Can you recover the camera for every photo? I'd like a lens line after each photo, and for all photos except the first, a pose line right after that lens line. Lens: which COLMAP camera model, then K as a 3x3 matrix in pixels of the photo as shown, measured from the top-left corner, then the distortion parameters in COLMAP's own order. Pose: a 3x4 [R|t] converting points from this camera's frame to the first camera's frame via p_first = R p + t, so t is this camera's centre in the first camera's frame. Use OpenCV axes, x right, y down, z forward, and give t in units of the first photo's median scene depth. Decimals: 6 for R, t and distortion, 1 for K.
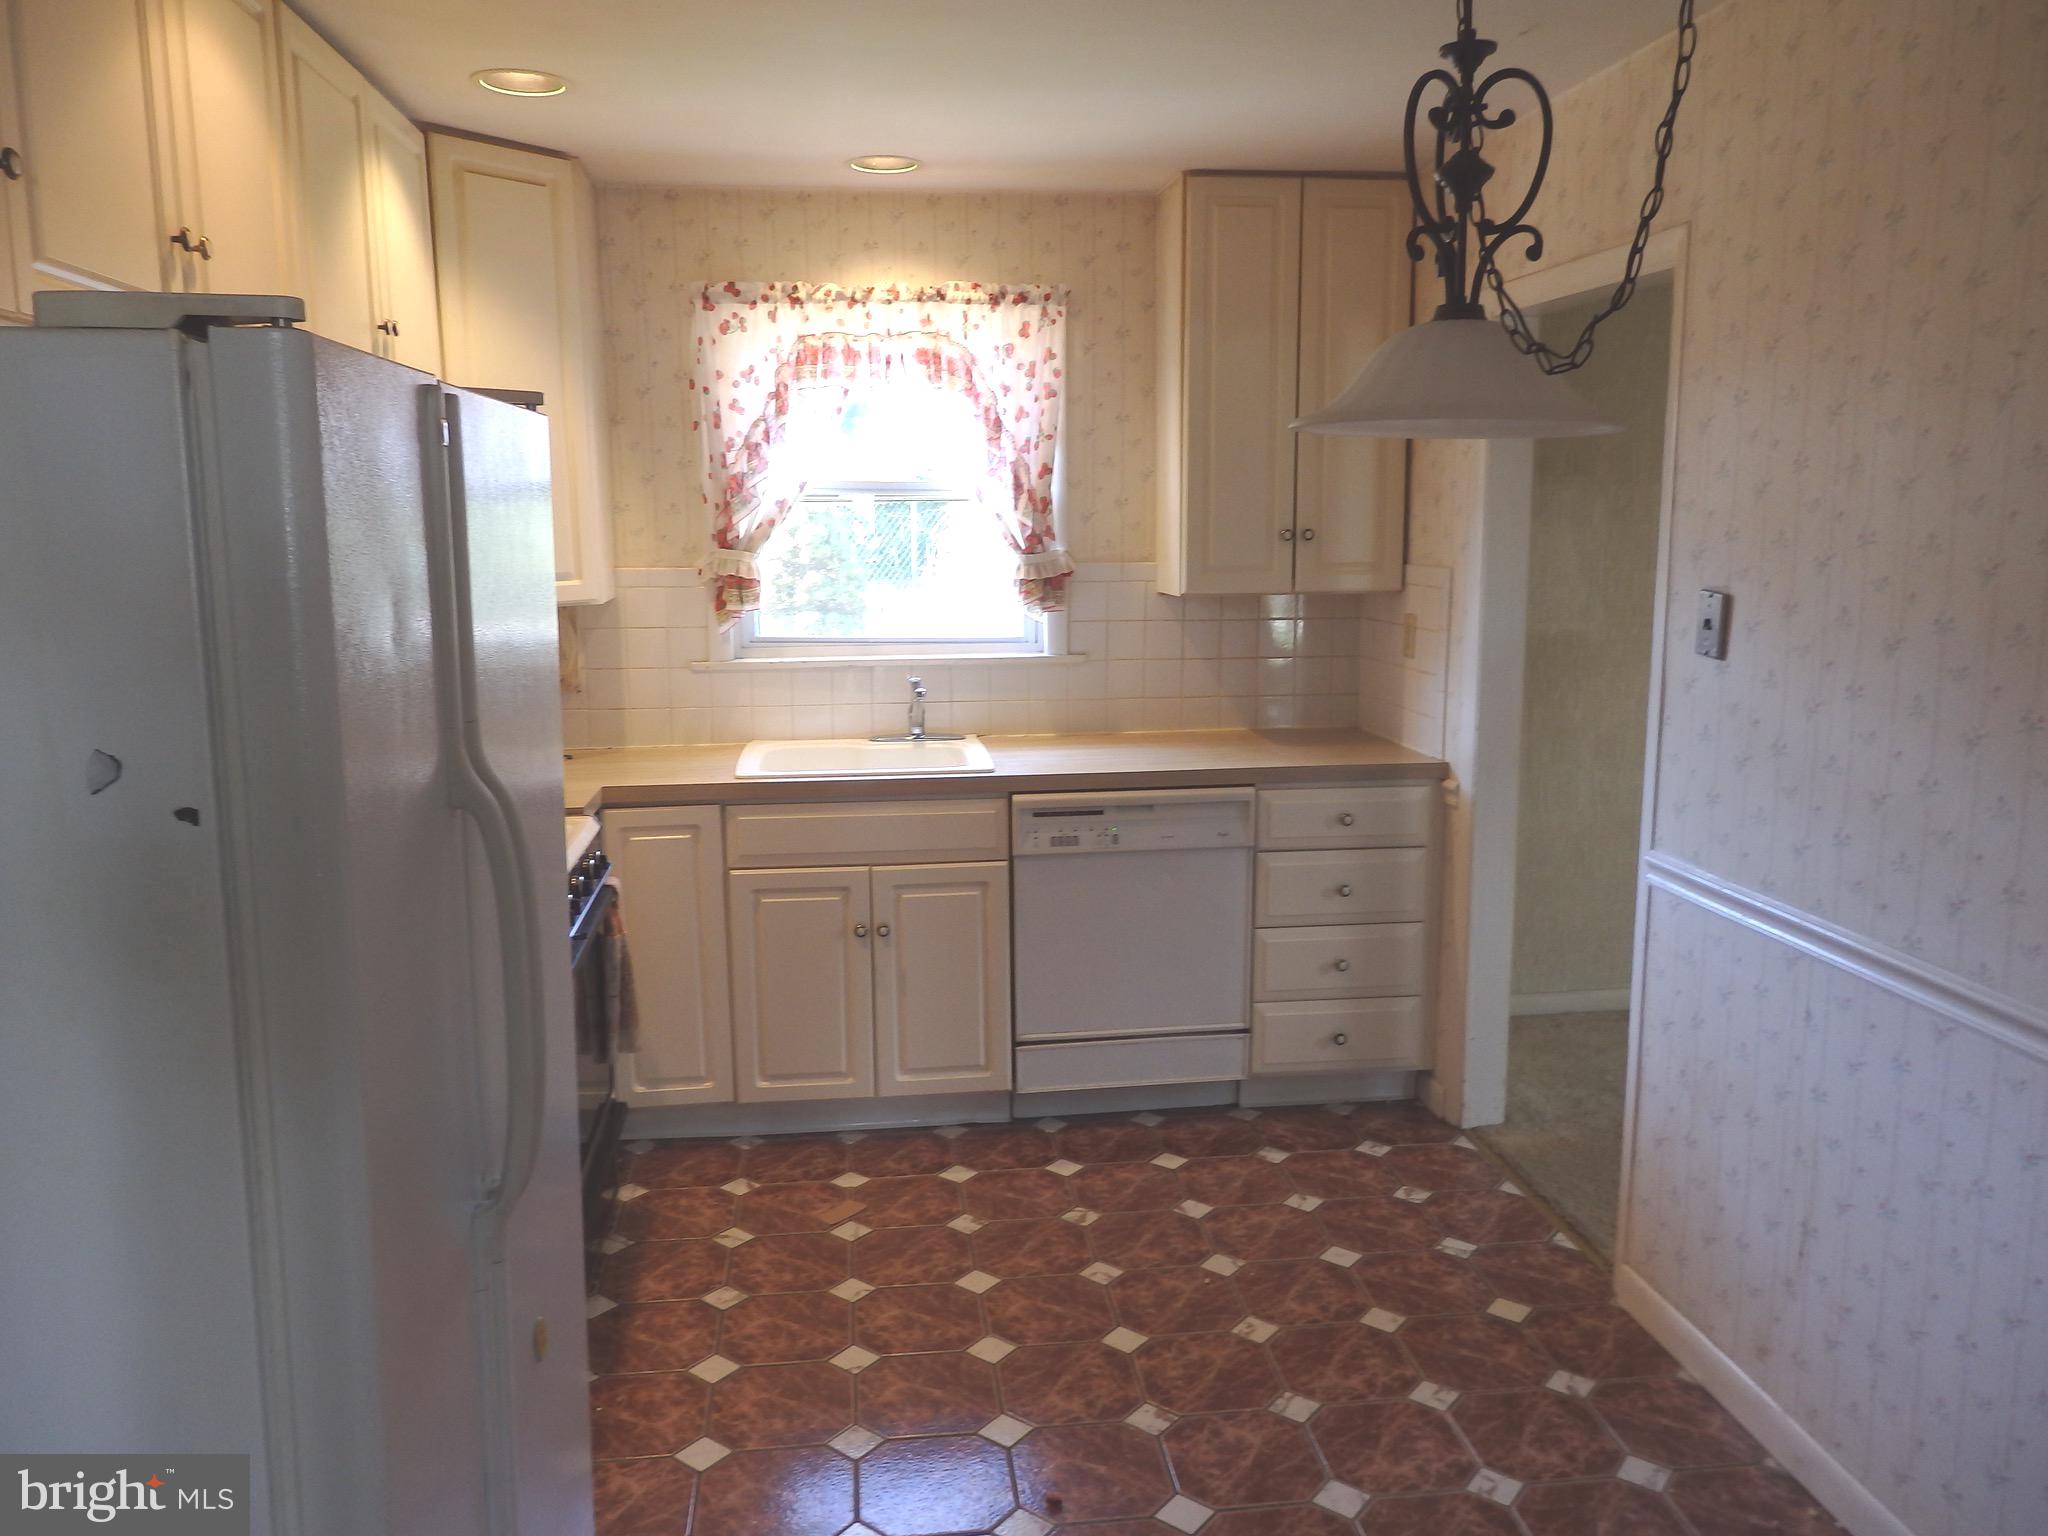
lens RADIAL K [[1513.4, 0, 1024.0], [0, 1513.4, 768.0], [0, 0, 1]] dist [-0.003512, 0.000217]
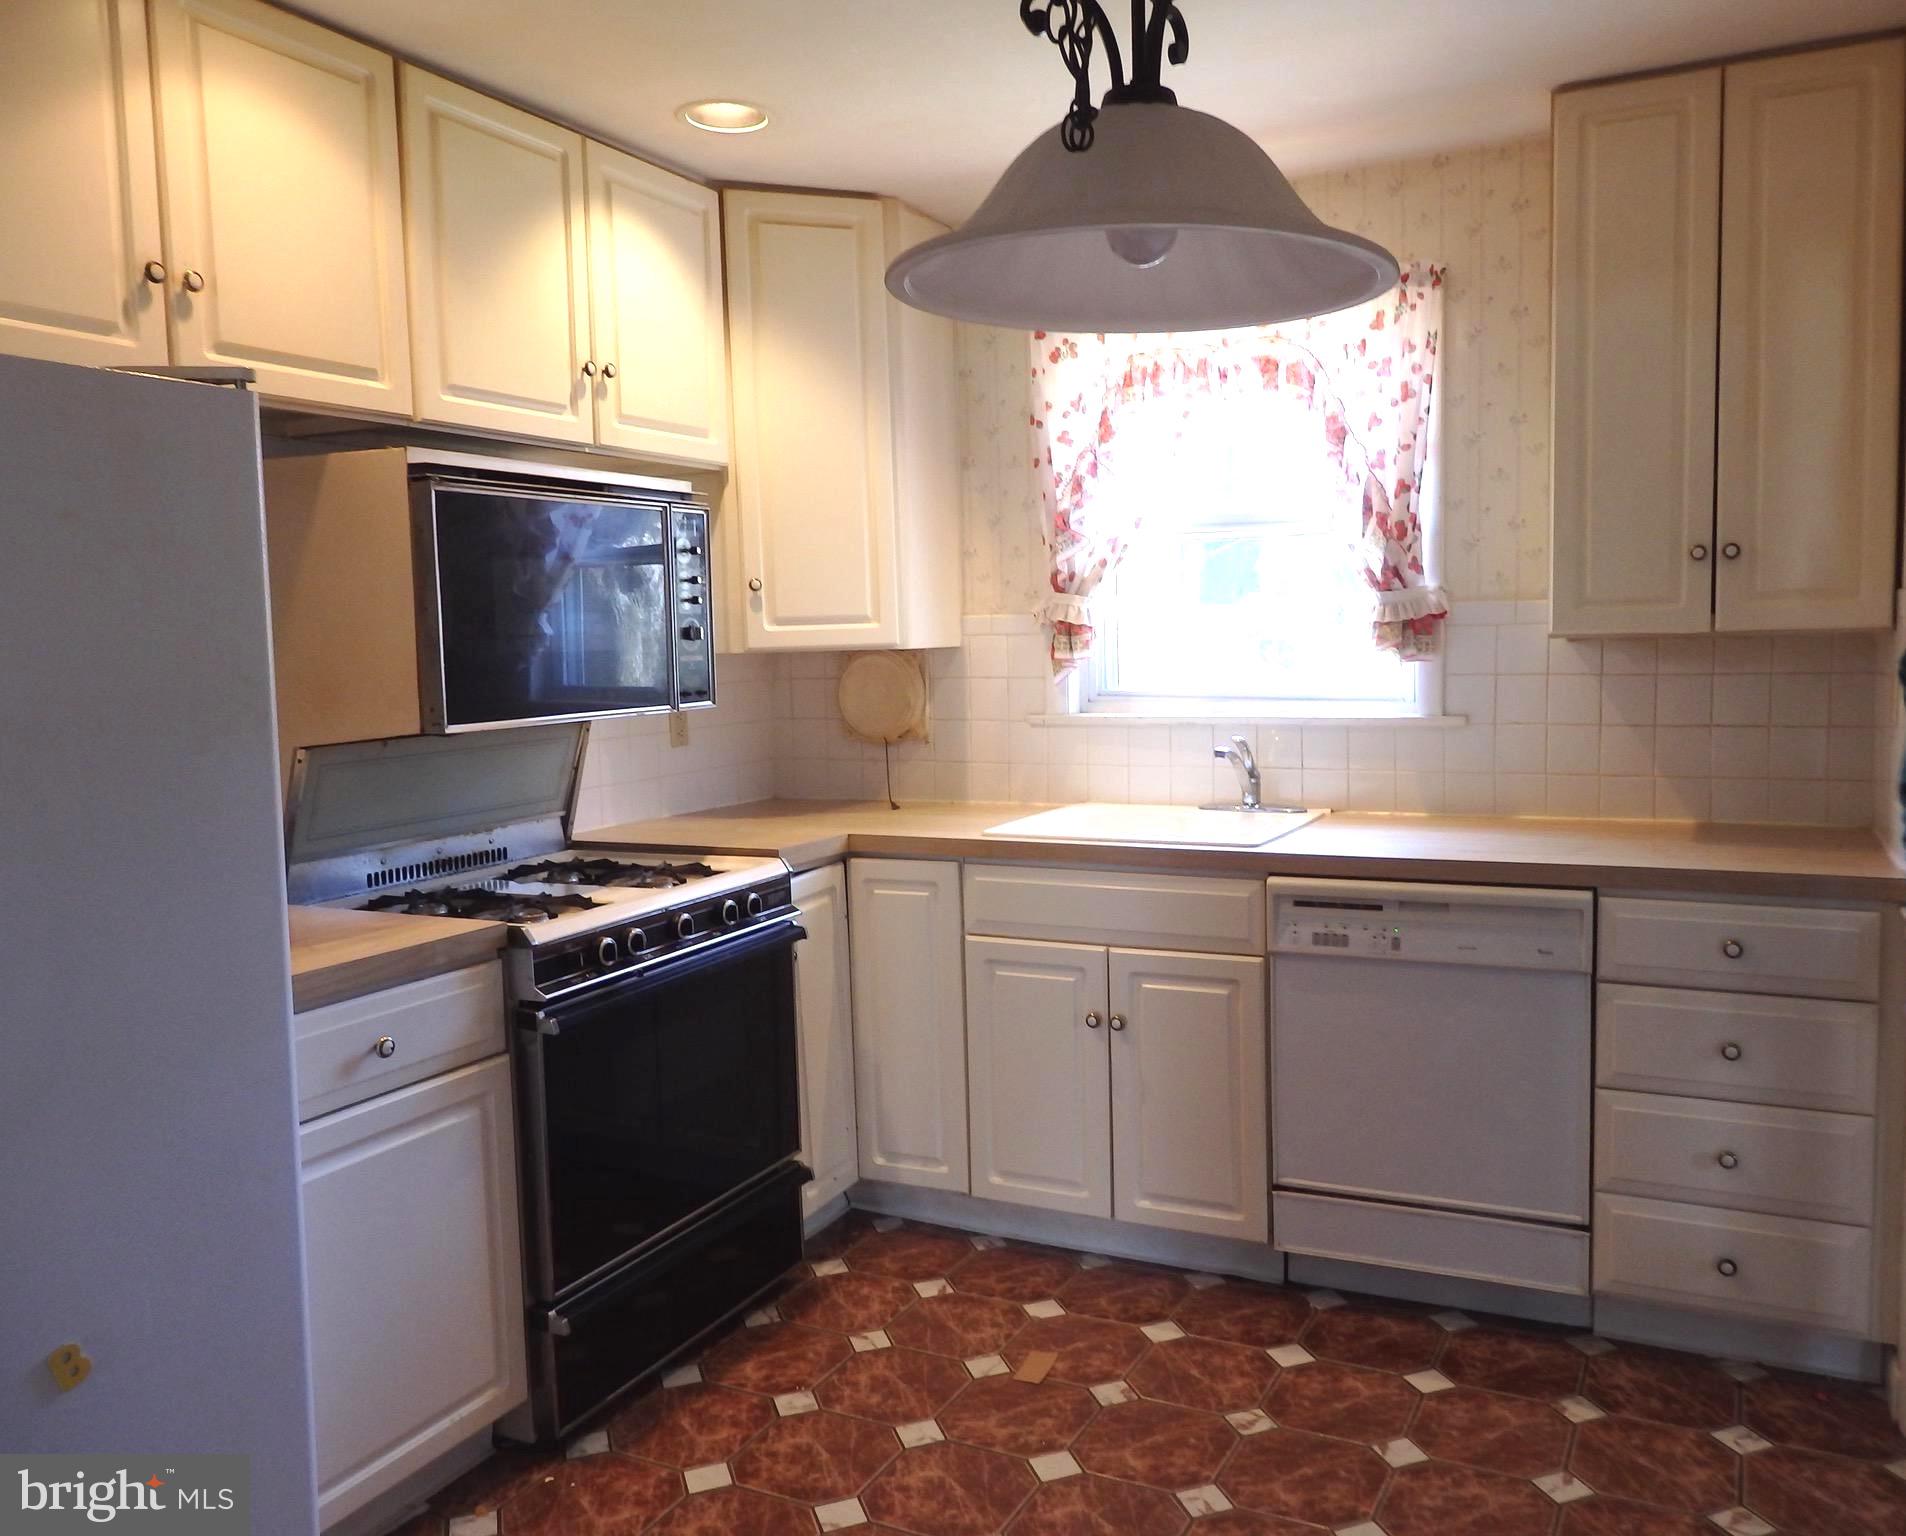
lens RADIAL K [[1513.1, 0, 1025.2], [0, 1513.1, 765.0], [0, 0, 1]] dist [-0.002179, 0.006338]
pose [[0.845447, 0.035736, -0.532862, 0.300367], [-0.071627, 0.996332, -0.046825, 0.005410], [0.529234, 0.077755, 0.844905, 0.227880]]
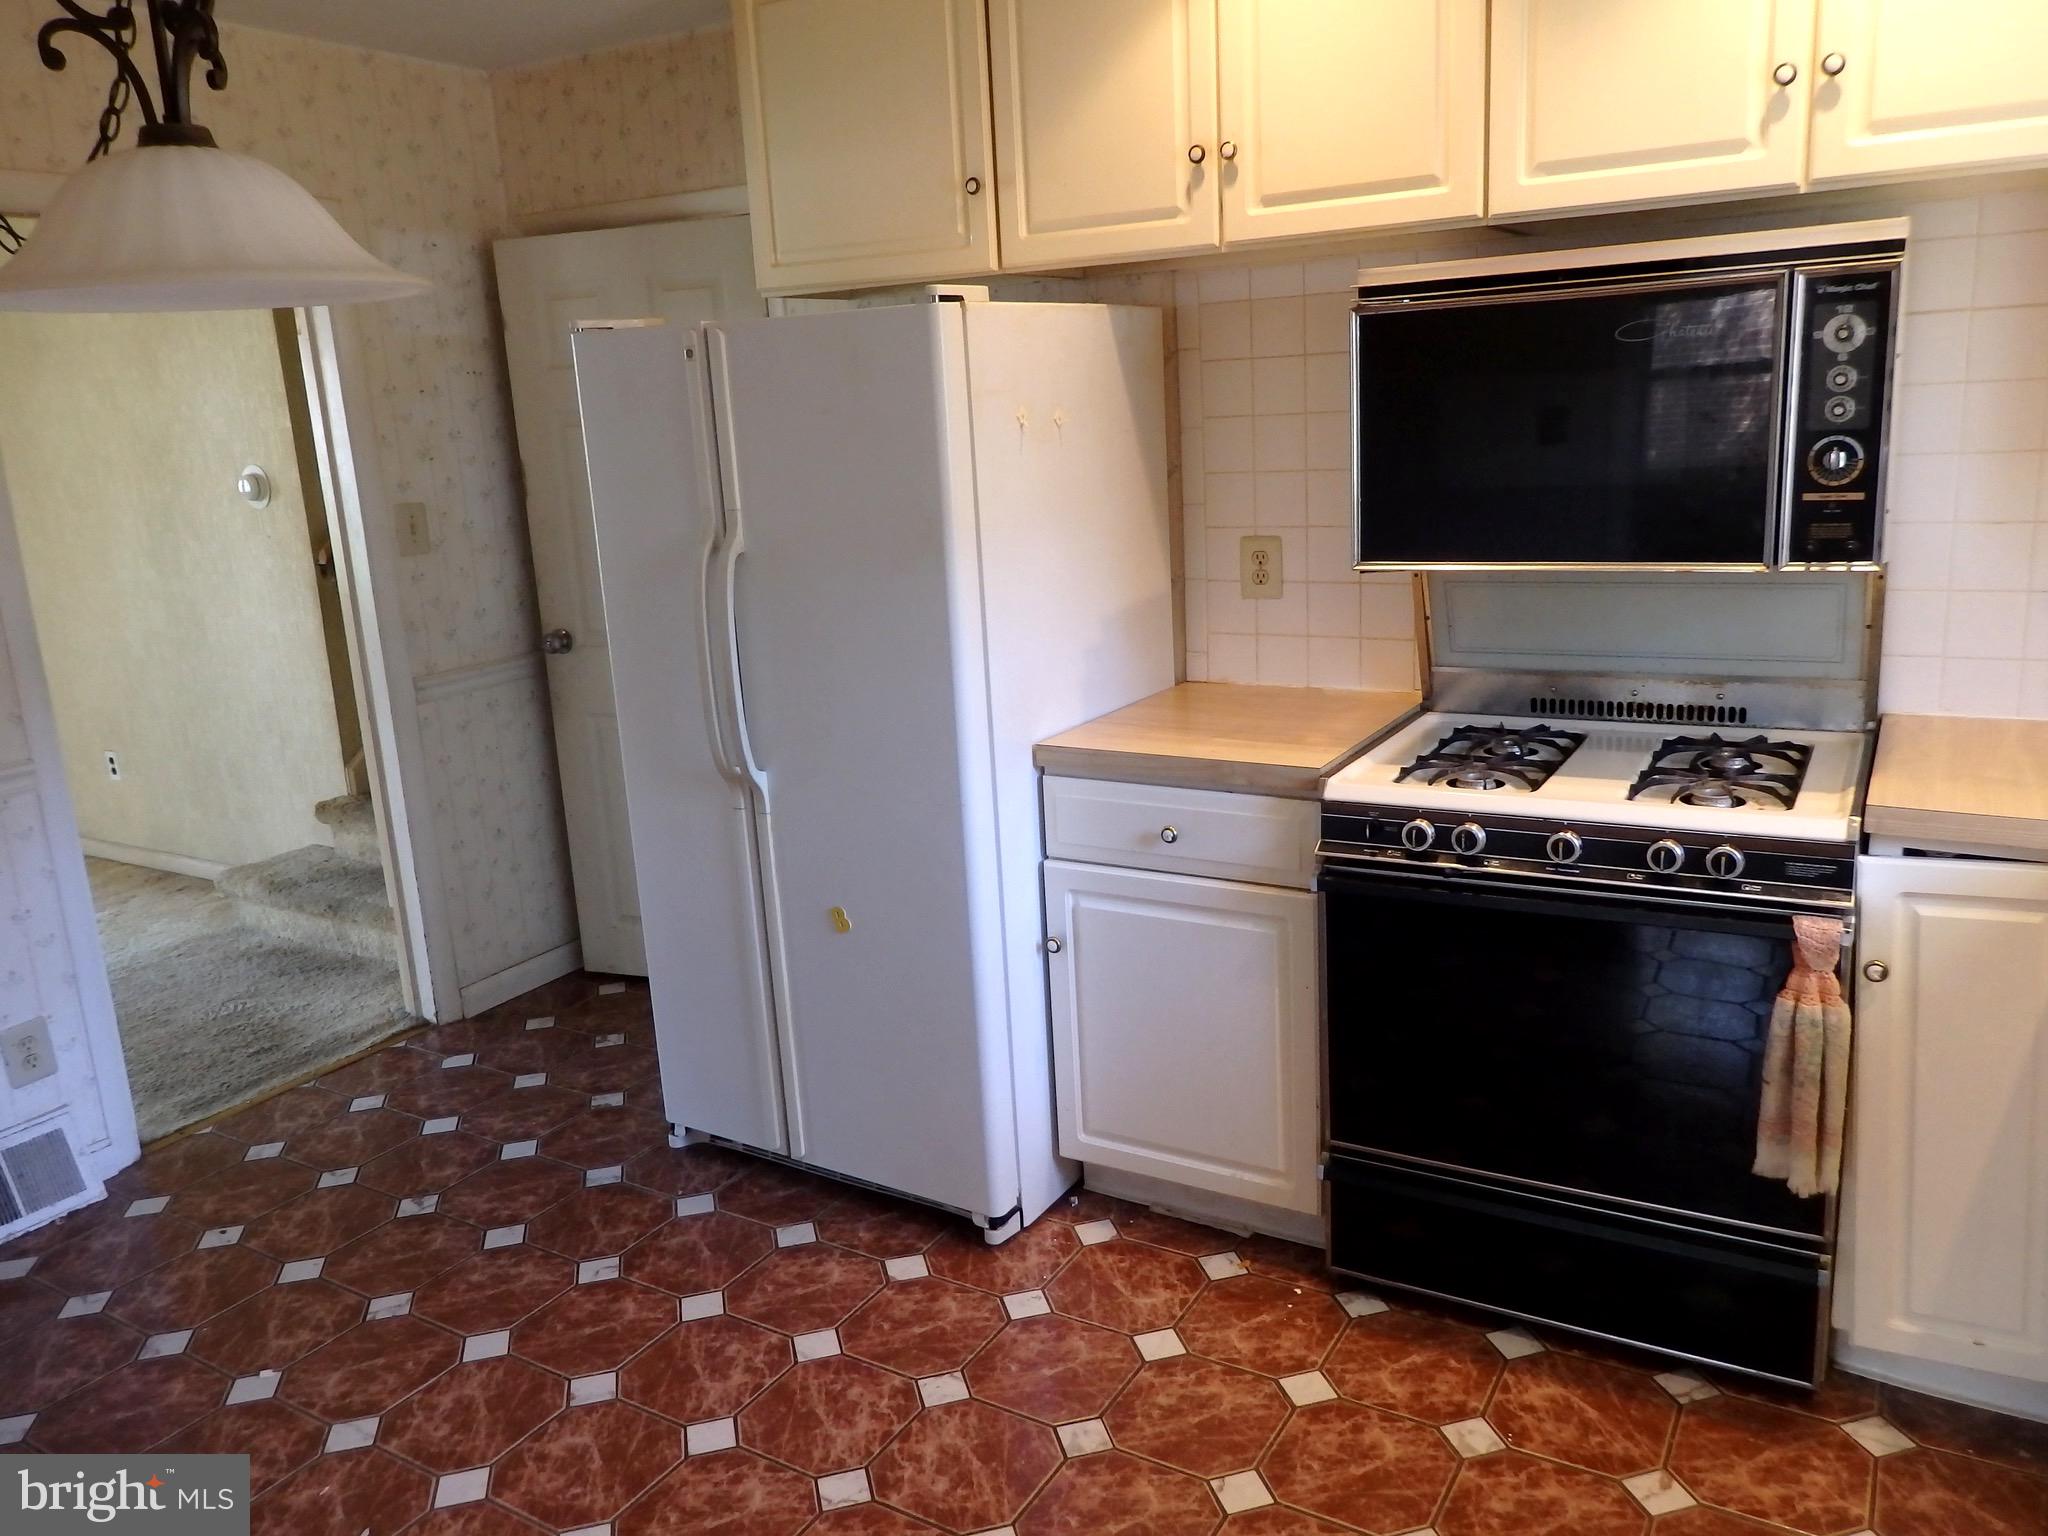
lens RADIAL K [[1517.6, 0, 1019.8], [0, 1517.6, 746.1], [0, 0, 1]] dist [-0.000468, -0.001483]
pose [[-0.617768, 0.214778, -0.756461, 0.334394], [-0.069718, 0.943229, 0.324742, -0.149824], [0.783264, 0.253354, -0.567723, 0.919803]]
